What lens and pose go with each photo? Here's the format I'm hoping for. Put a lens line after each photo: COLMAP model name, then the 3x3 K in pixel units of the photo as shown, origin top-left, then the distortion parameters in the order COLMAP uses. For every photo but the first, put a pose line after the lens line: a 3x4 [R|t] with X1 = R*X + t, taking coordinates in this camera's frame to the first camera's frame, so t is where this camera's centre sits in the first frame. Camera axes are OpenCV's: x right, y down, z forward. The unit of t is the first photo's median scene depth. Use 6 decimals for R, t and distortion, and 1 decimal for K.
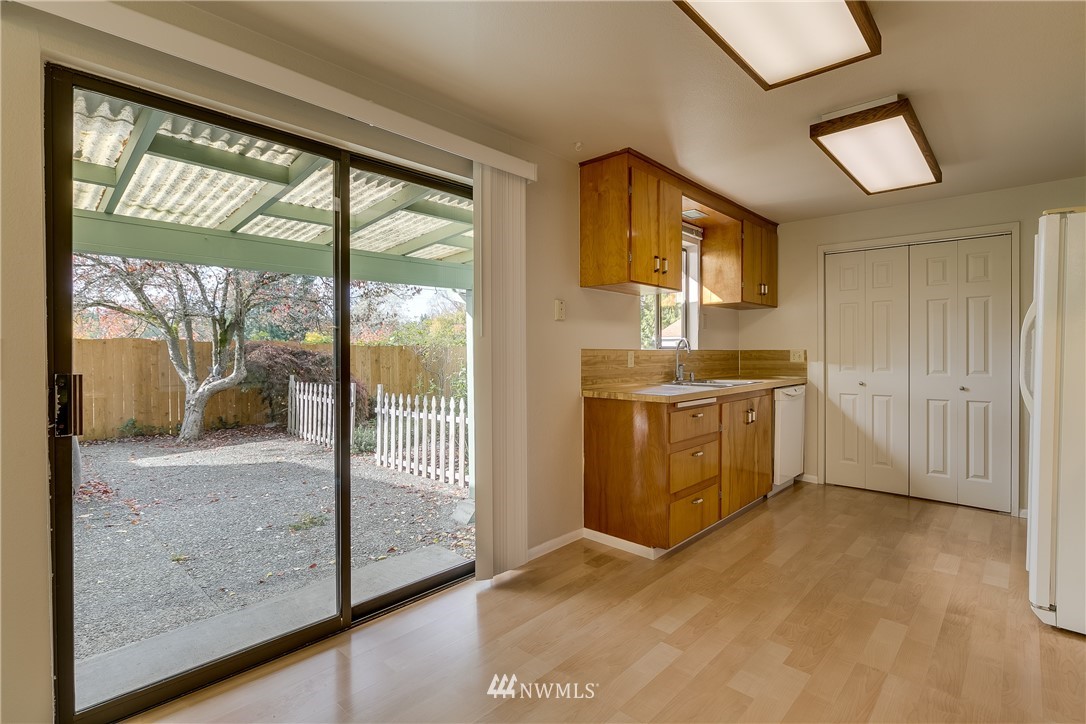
lens RADIAL K [[519.9, 0, 543.0], [0, 519.9, 362.0], [0, 0, 1]] dist [-0.000730, 0.000023]
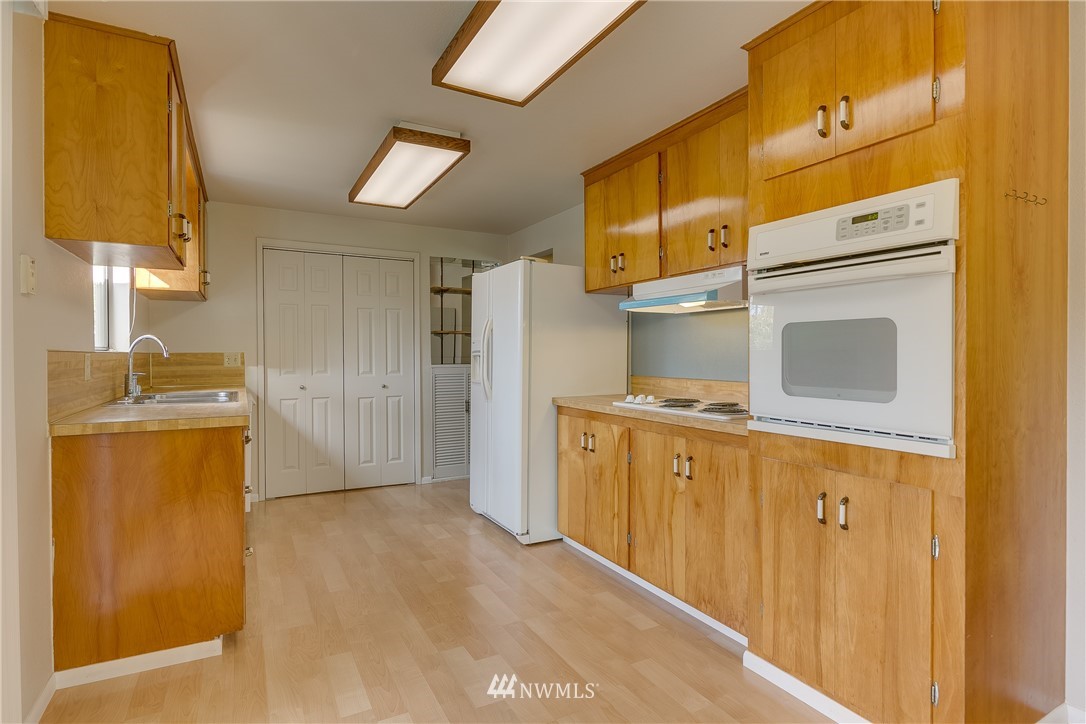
lens RADIAL K [[555.4, 0, 543.0], [0, 555.4, 362.0], [0, 0, 1]] dist [-0.001664, -0.001023]
pose [[0.316816, -0.012226, 0.948408, -0.349314], [0.018624, 0.999804, 0.006668, -0.006864], [-0.948304, 0.015551, 0.316982, 0.348136]]
